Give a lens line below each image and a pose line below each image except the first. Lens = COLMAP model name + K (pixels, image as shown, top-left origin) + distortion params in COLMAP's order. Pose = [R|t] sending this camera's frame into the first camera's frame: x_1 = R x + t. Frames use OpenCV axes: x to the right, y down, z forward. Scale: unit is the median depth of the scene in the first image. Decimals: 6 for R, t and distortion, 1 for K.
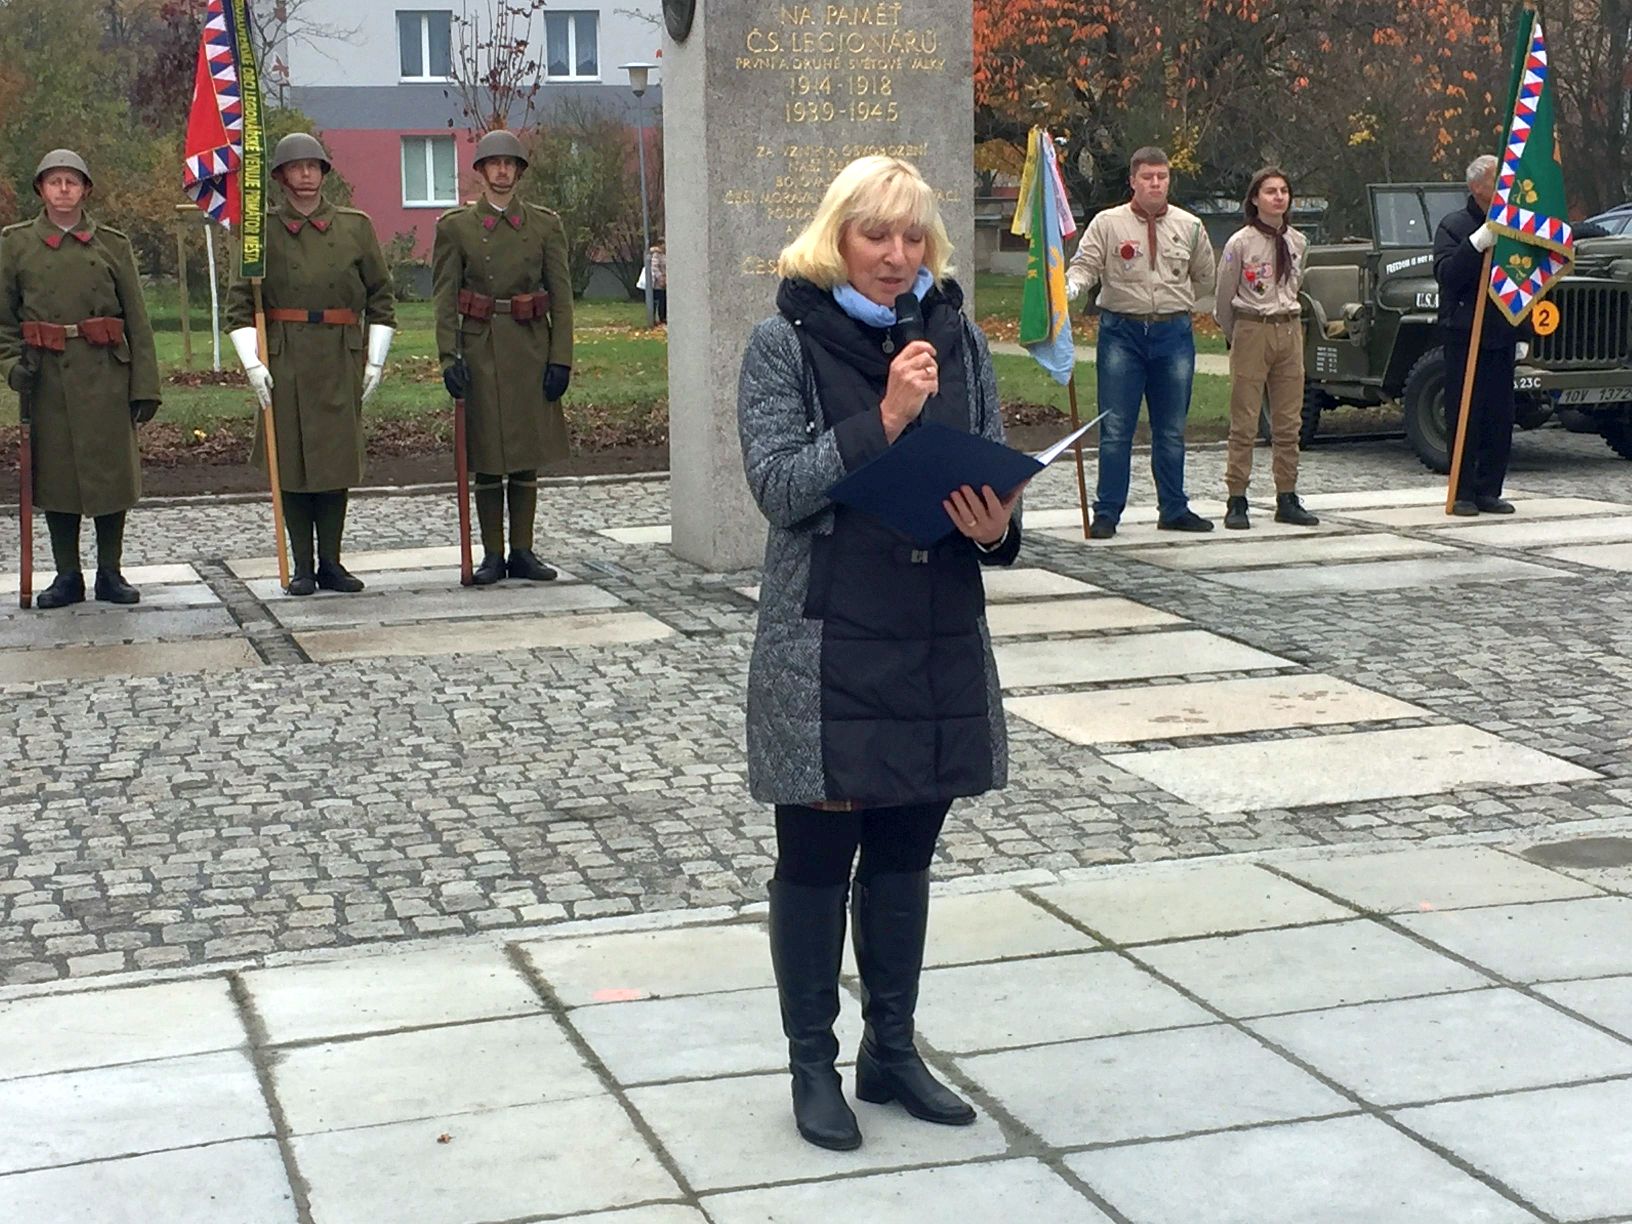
lens RADIAL K [[2833.8, 0, 765.3], [0, 2833.8, 633.5], [0, 0, 1]] dist [0.055598, 0.000000]
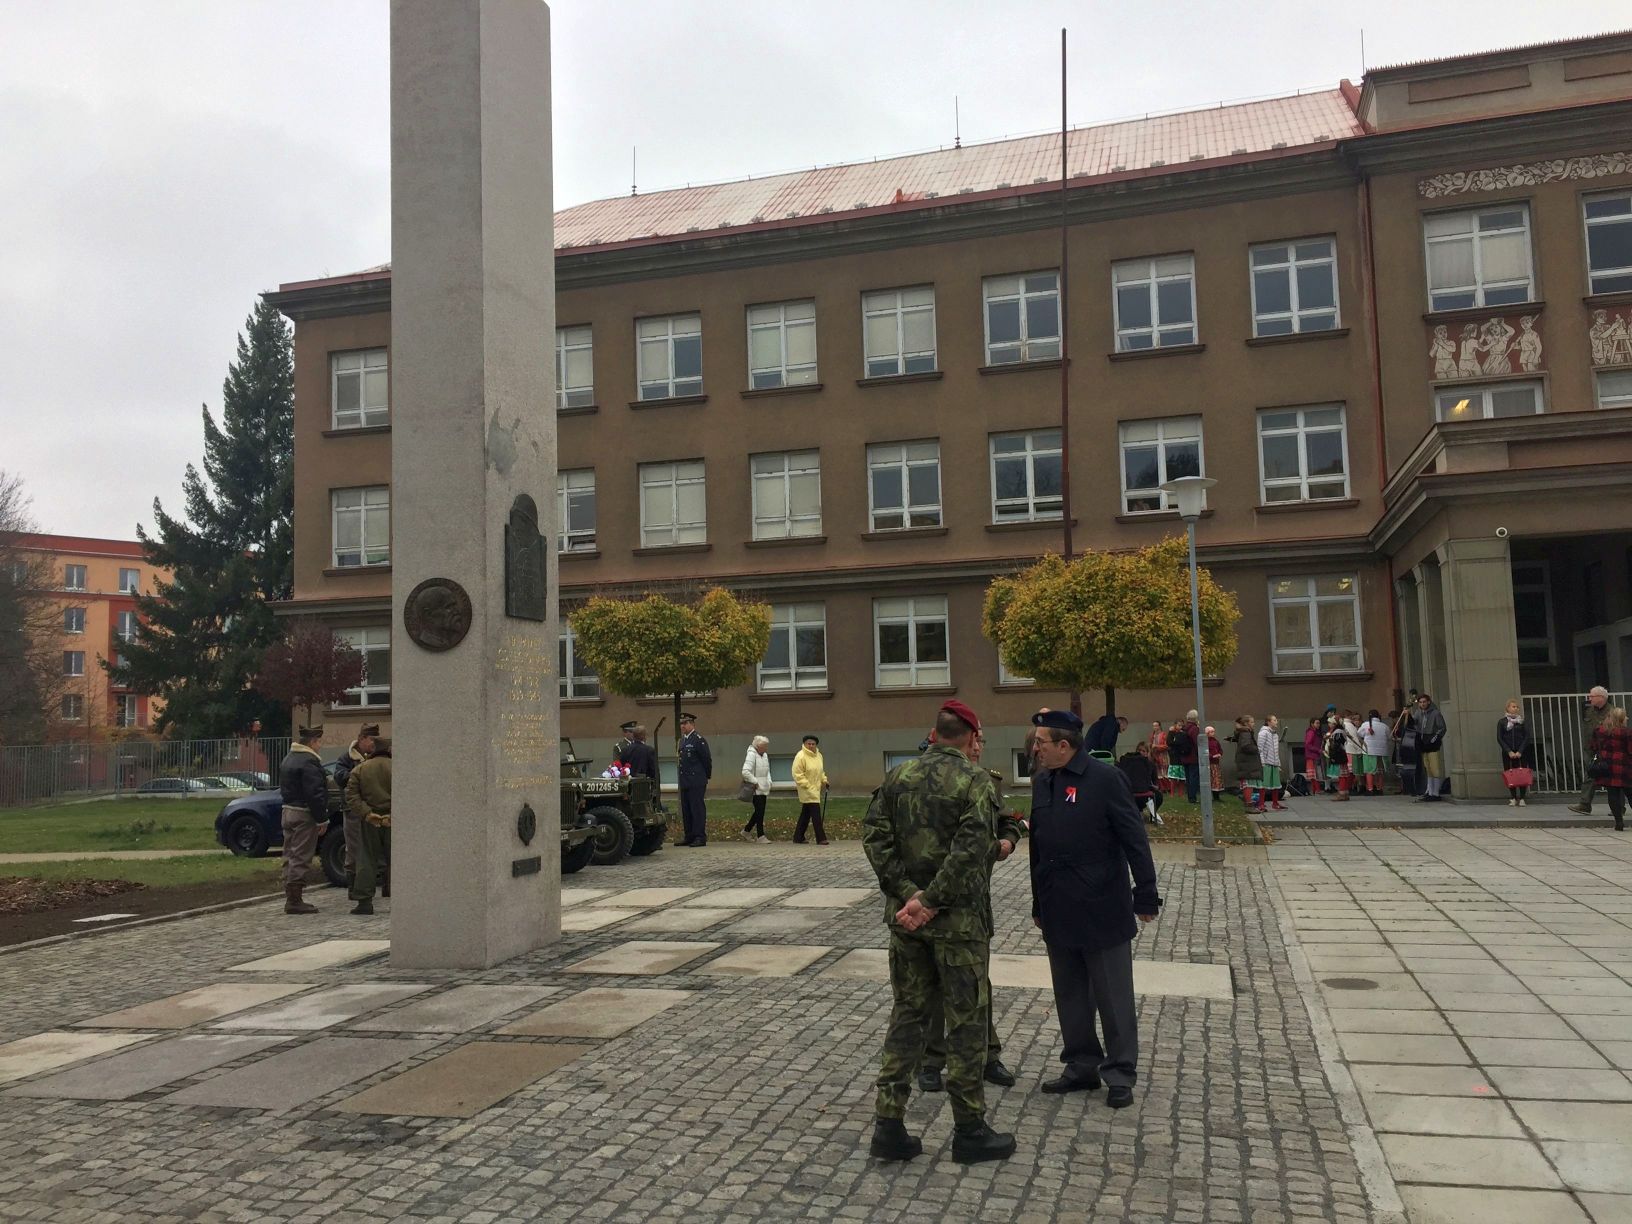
lens RADIAL K [[1384.9, 0, 851.2], [0, 1384.9, 634.4], [0, 0, 1]] dist [0.073816, -0.080993]
pose [[0.510877, 0.068386, 0.856929, -0.697901], [0.138378, 0.977290, -0.160488, -0.058140], [-0.848443, 0.200570, 0.489812, 0.432584]]
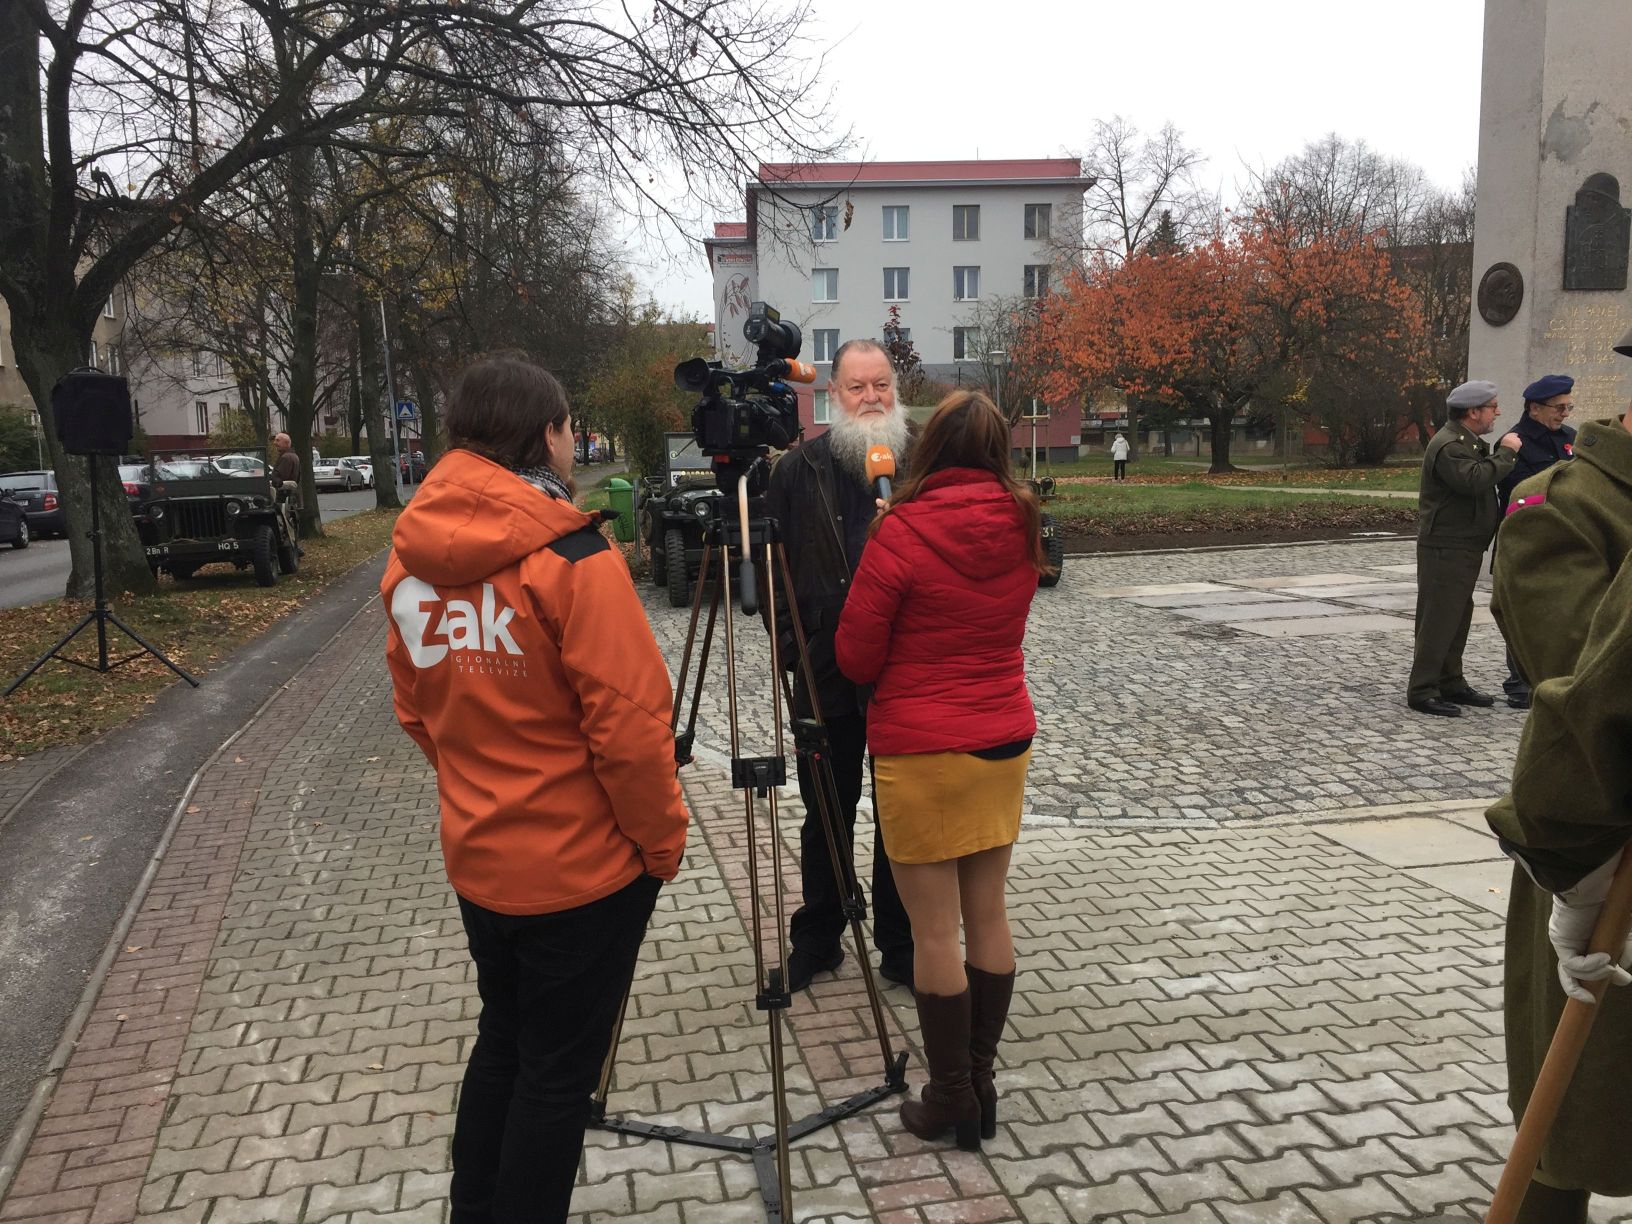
lens RADIAL K [[1384.9, 0, 798.3], [0, 1384.9, 612.0], [0, 0, 1]] dist [0.073816, -0.080993]
pose [[0.998064, 0.004132, -0.062064, -0.530672], [-0.005122, 0.999862, -0.015802, 0.017767], [0.061990, 0.016089, 0.997947, -0.040023]]
